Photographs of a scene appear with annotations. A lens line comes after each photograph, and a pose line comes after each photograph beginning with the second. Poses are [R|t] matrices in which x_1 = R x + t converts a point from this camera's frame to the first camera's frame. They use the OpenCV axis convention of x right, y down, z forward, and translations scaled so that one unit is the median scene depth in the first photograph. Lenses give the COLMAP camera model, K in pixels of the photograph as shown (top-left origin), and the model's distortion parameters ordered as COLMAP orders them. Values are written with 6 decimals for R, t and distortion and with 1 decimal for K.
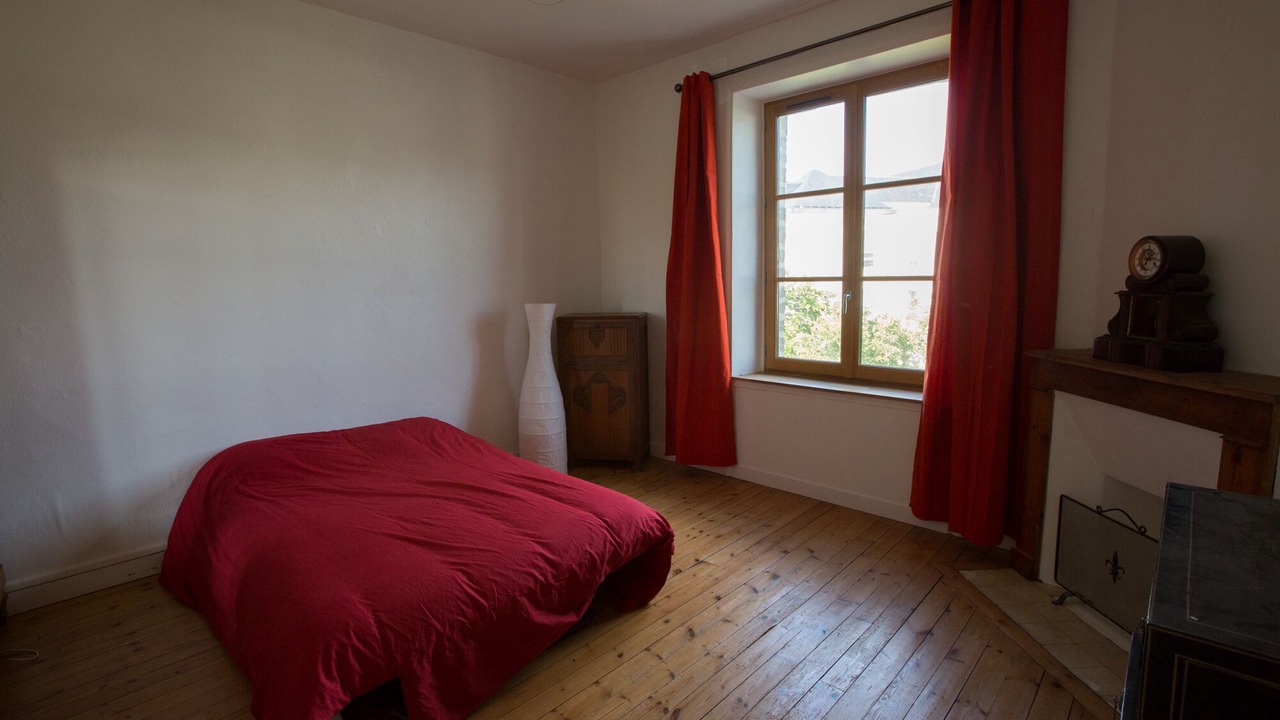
lens RADIAL K [[629.7, 0, 639.3], [0, 629.7, 366.7], [0, 0, 1]] dist [-0.034447, 0.000049]
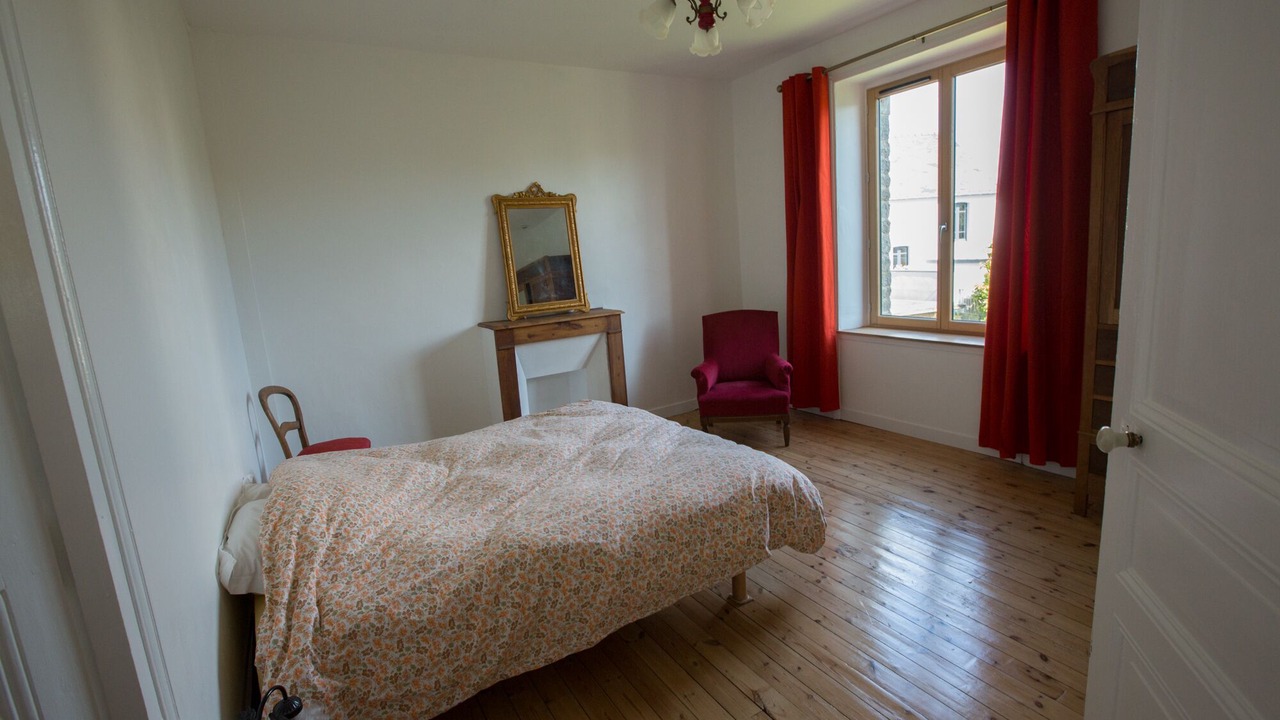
lens RADIAL K [[629.7, 0, 639.3], [0, 629.7, 366.7], [0, 0, 1]] dist [-0.034447, 0.000049]
pose [[0.954607, 0.006518, -0.297798, 0.163999], [0.006471, 0.999071, 0.042613, 0.035396], [0.297799, -0.042606, 0.953677, -0.251831]]
